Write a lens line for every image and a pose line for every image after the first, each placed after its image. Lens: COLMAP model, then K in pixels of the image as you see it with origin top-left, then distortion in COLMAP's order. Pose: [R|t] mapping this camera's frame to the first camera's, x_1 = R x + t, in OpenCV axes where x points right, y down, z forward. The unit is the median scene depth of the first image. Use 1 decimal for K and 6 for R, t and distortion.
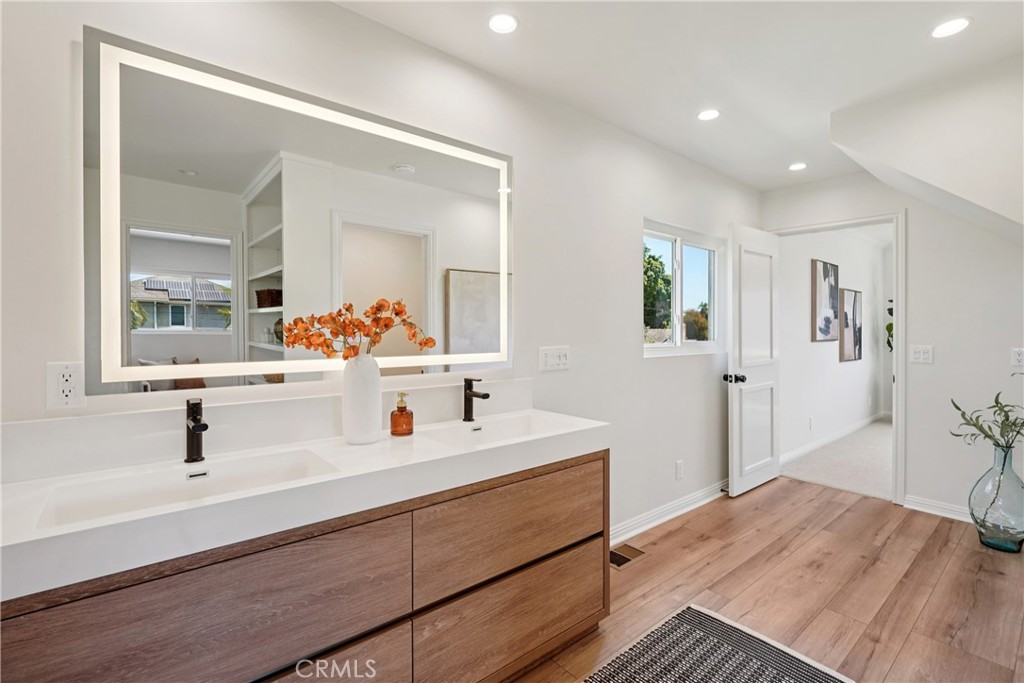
lens RADIAL K [[467.4, 0, 512.5], [0, 467.4, 334.9], [0, 0, 1]] dist [-0.003155, -0.001155]
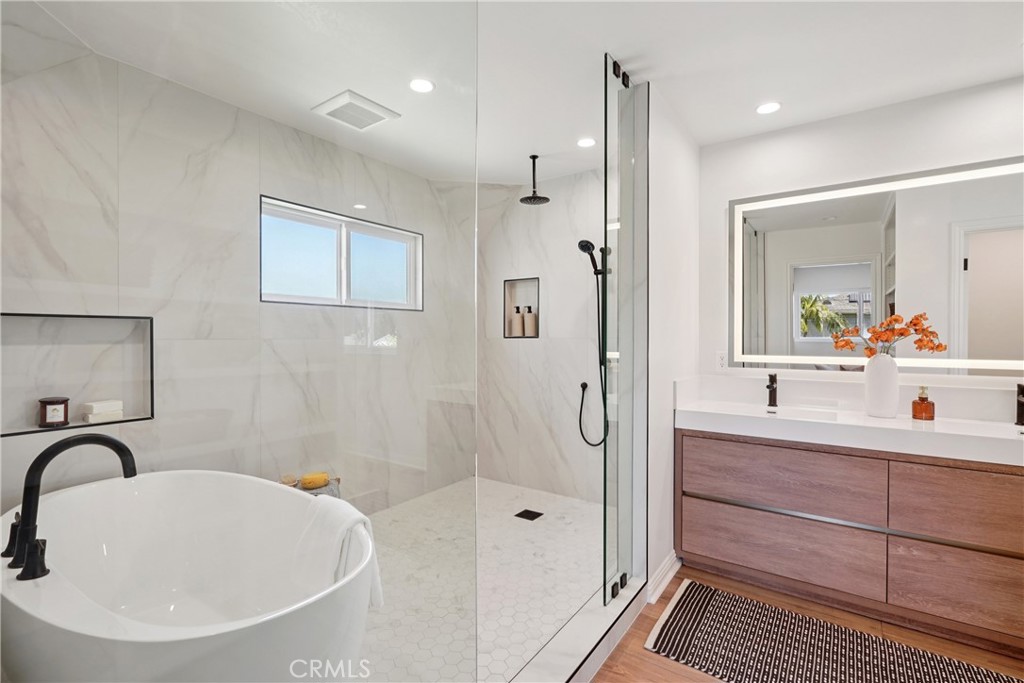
lens RADIAL K [[467.4, 0, 512.5], [0, 467.4, 334.9], [0, 0, 1]] dist [-0.003155, -0.001155]
pose [[0.252780, -0.006854, -0.967499, 0.865983], [-0.013345, 0.999855, -0.010570, 0.013543], [0.967432, 0.015584, 0.252652, -0.496217]]
